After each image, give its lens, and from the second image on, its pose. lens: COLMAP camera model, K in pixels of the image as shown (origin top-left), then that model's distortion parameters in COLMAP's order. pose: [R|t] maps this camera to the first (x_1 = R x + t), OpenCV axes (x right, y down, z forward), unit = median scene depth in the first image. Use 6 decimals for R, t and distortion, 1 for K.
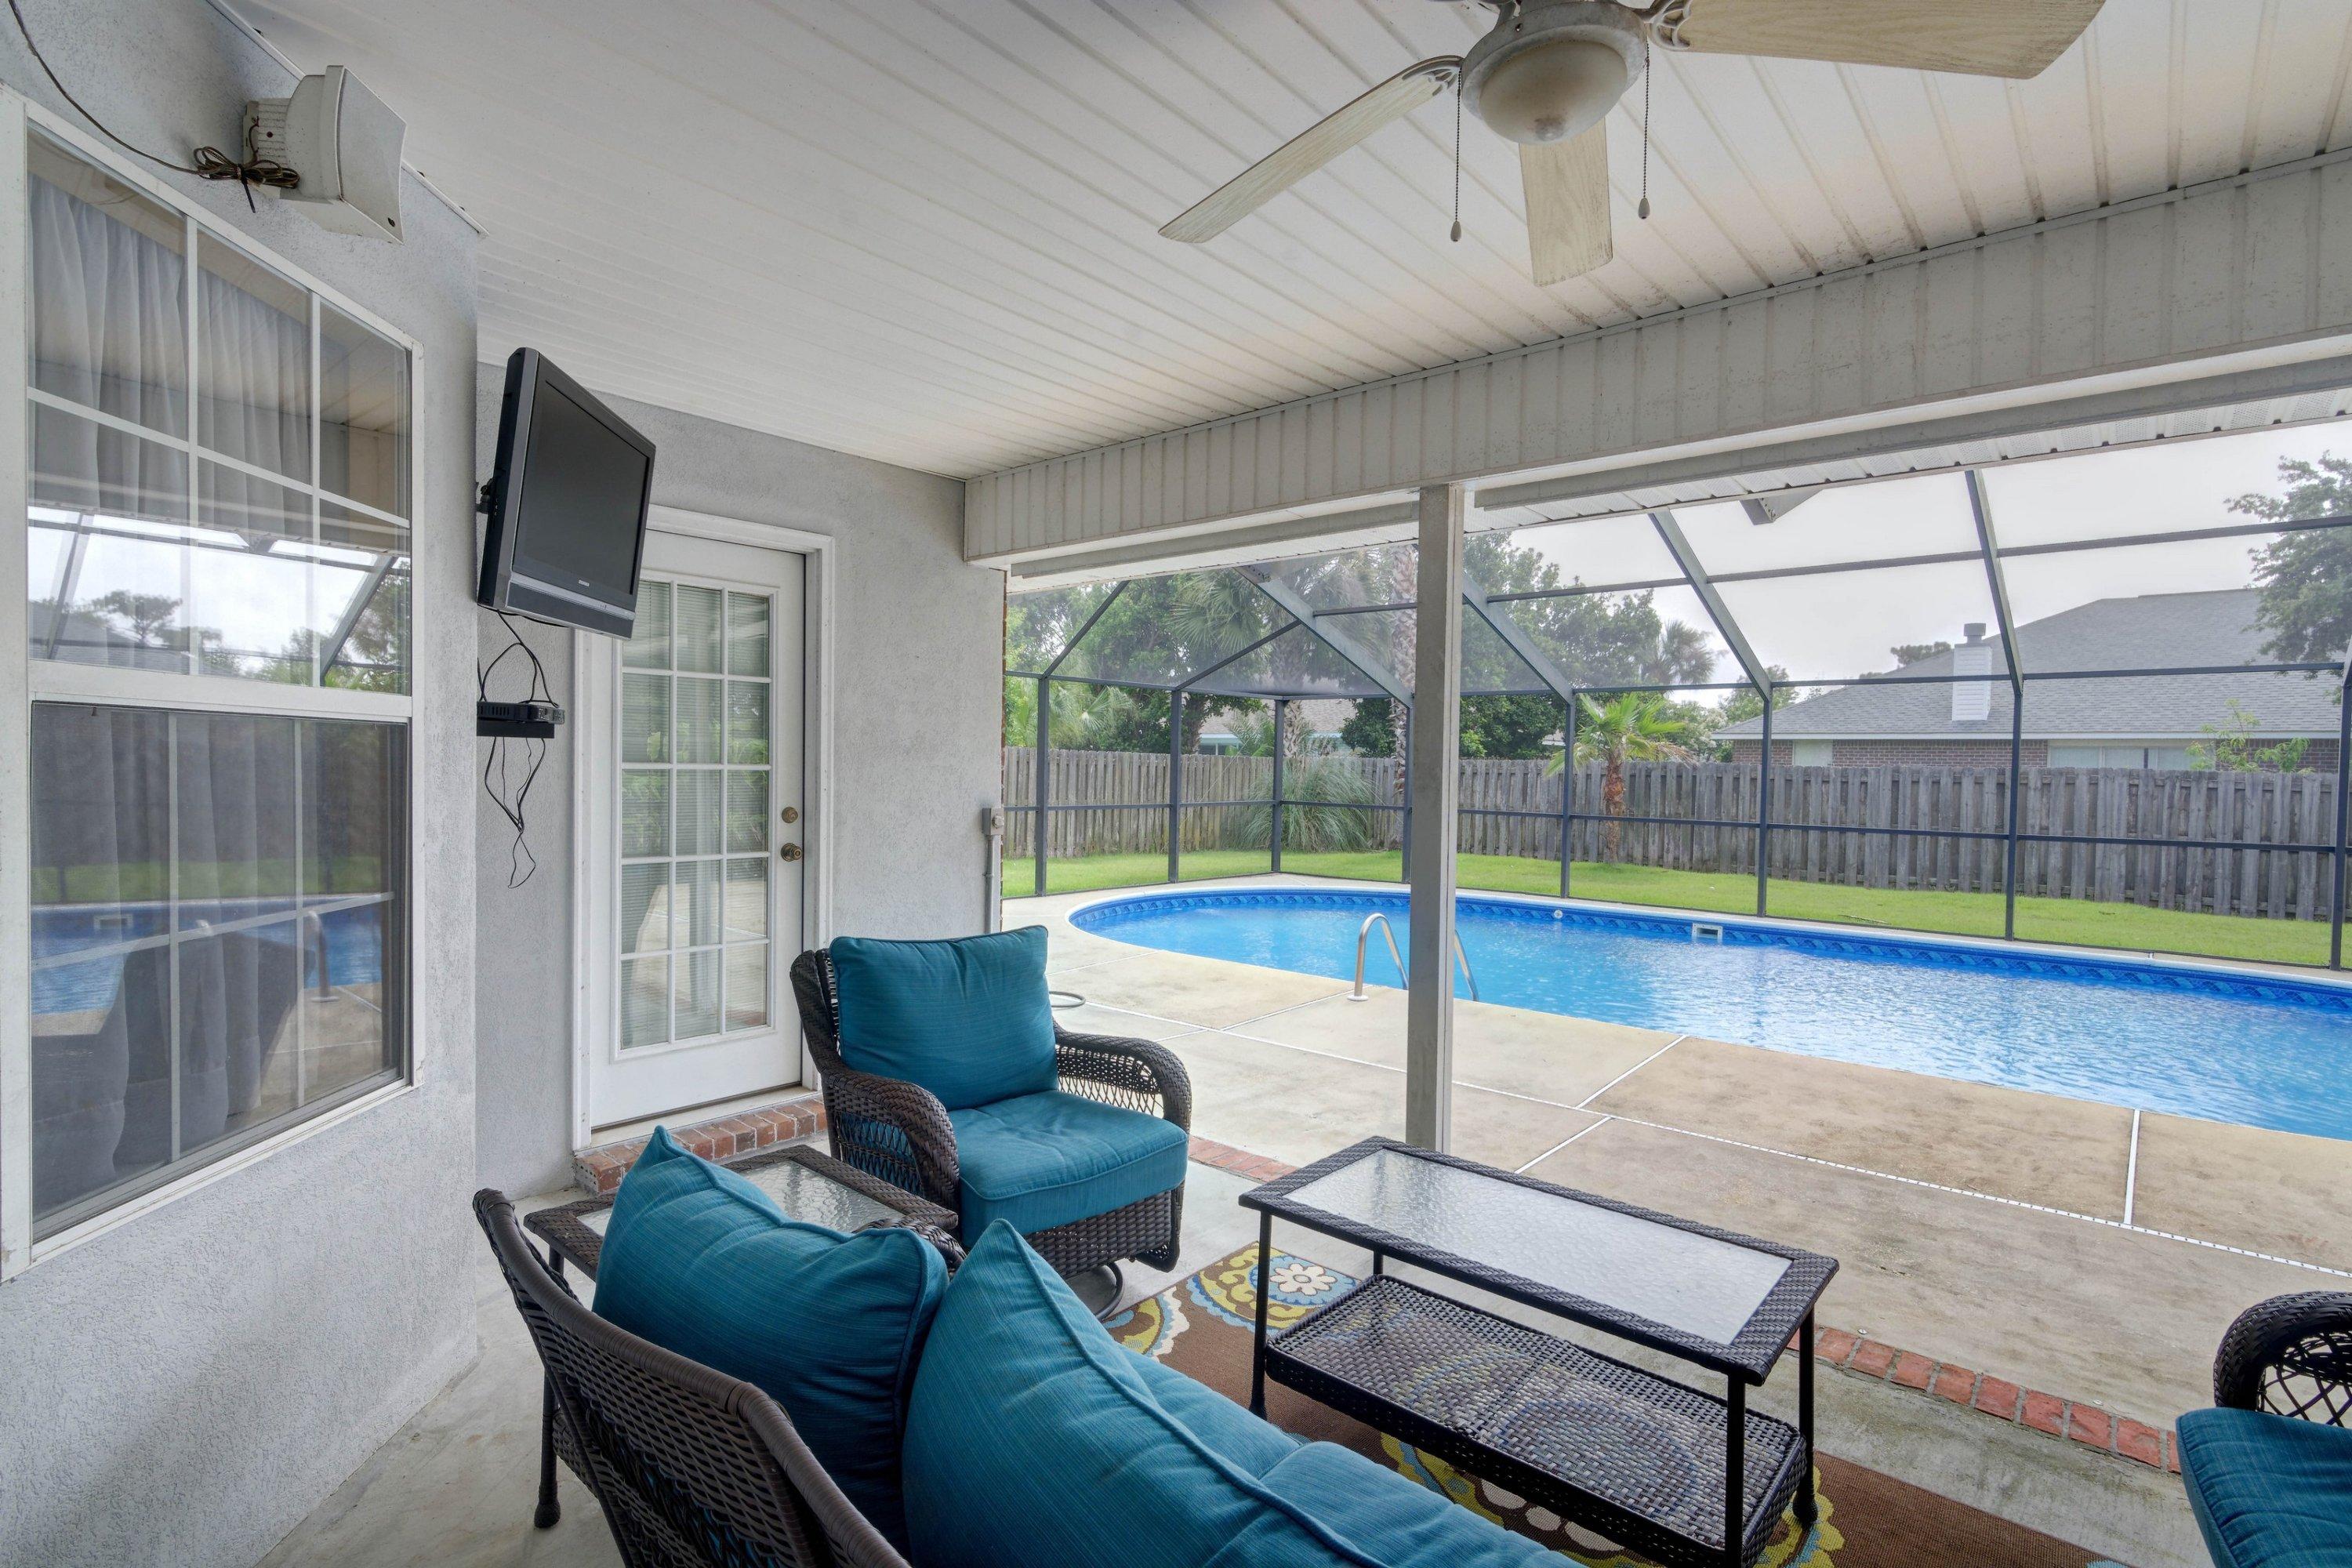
lens RADIAL K [[1123.8, 0, 1176.2], [0, 1123.8, 787.9], [0, 0, 1]] dist [0.002511, 0.000105]
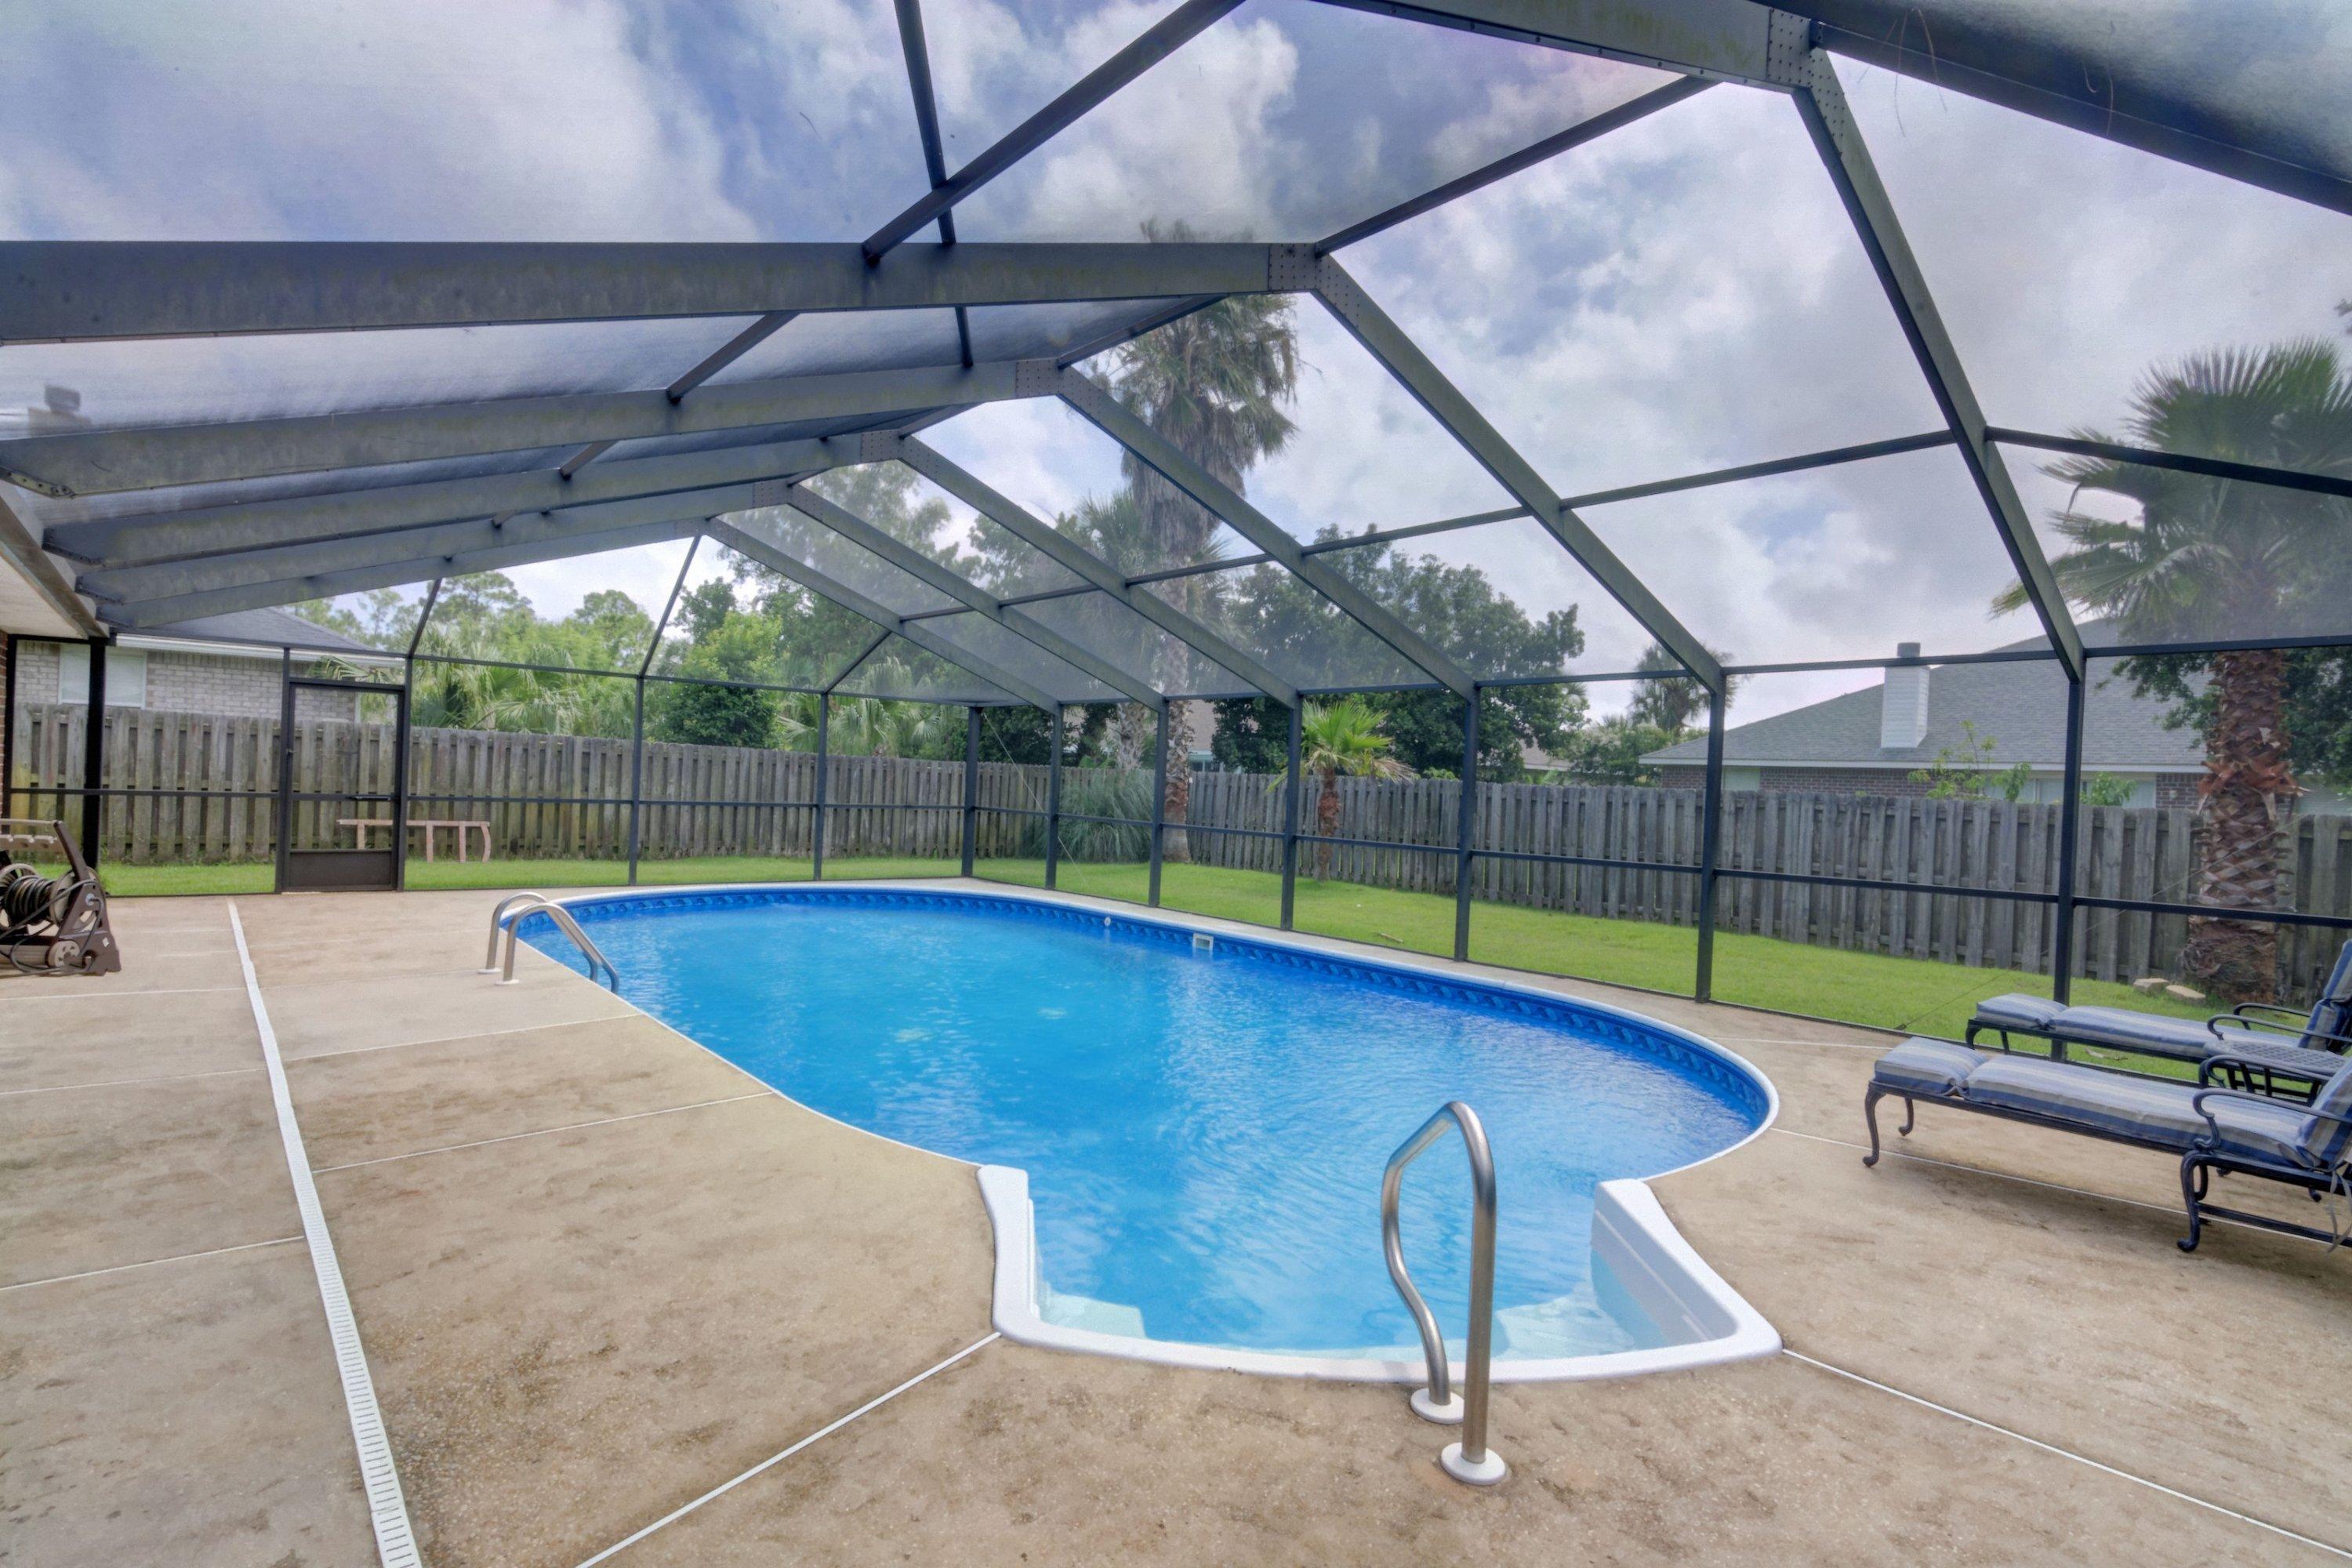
lens RADIAL K [[1123.8, 0, 1176.2], [0, 1123.8, 787.9], [0, 0, 1]] dist [0.002511, 0.000105]
pose [[0.991211, 0.023471, -0.130189, 0.461958], [-0.026048, 0.999496, -0.018126, 0.009430], [0.129698, 0.021358, 0.991324, 0.020886]]
